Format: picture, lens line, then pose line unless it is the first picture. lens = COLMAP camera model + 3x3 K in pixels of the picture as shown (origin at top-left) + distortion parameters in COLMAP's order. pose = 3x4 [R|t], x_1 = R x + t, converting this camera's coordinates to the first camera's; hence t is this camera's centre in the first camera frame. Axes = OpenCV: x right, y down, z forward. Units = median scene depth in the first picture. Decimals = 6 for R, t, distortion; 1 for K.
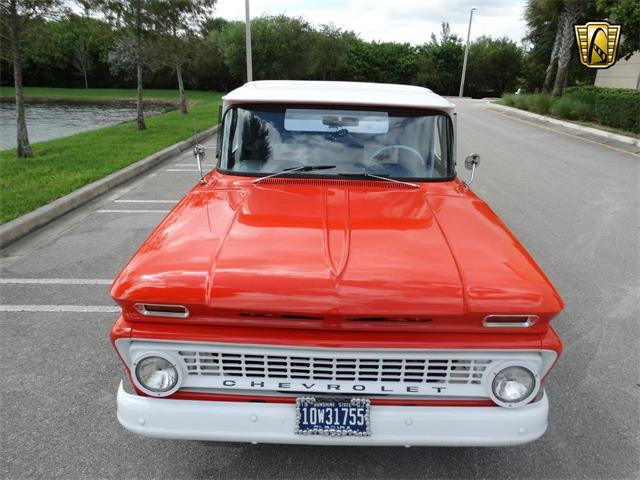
lens RADIAL K [[434.3, 0, 320.0], [0, 434.3, 240.0], [0, 0, 1]] dist [-0.016205, -0.004209]
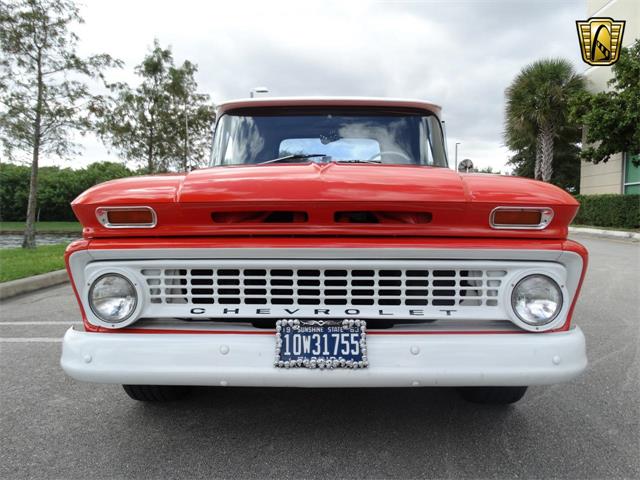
lens RADIAL K [[433.5, 0, 316.6], [0, 433.5, 234.7], [0, 0, 1]] dist [-0.018644, 0.002704]
pose [[0.999798, -0.017664, -0.009558, 0.032127], [0.014159, 0.957438, -0.288292, 0.437816], [0.014244, 0.288099, 0.957495, 0.156957]]
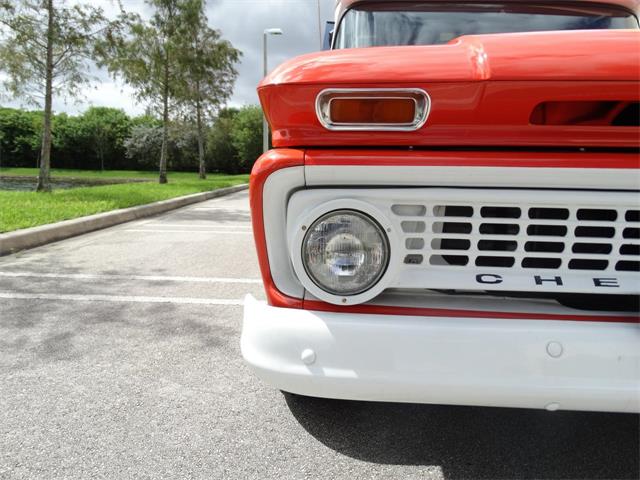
lens RADIAL K [[438.2, 0, 320.0], [0, 438.2, 240.0], [0, 0, 1]] dist [0.003755, -0.017343]
pose [[0.999769, 0.013278, -0.016915, -0.394693], [-0.016062, 0.984106, -0.176853, 0.380875], [0.014298, 0.177084, 0.984092, 0.507855]]
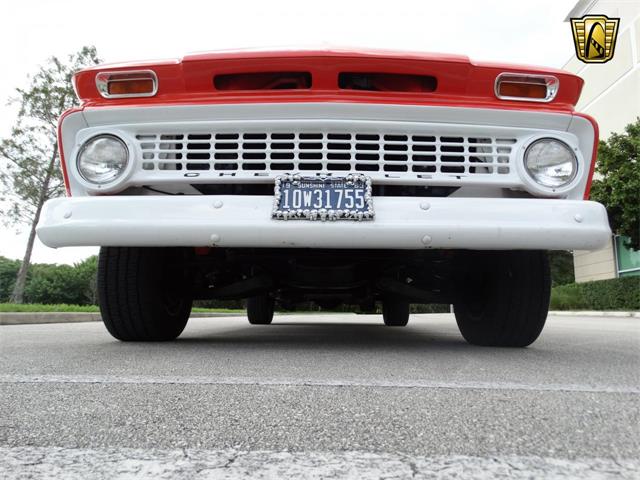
lens RADIAL K [[431.6, 0, 320.0], [0, 431.6, 240.0], [0, 0, 1]] dist [-0.021360, -0.004391]
pose [[0.999991, 0.001732, 0.003759, 0.021420], [0.000269, 0.879086, -0.476662, 0.815039], [-0.004130, 0.476659, 0.879078, 0.369202]]
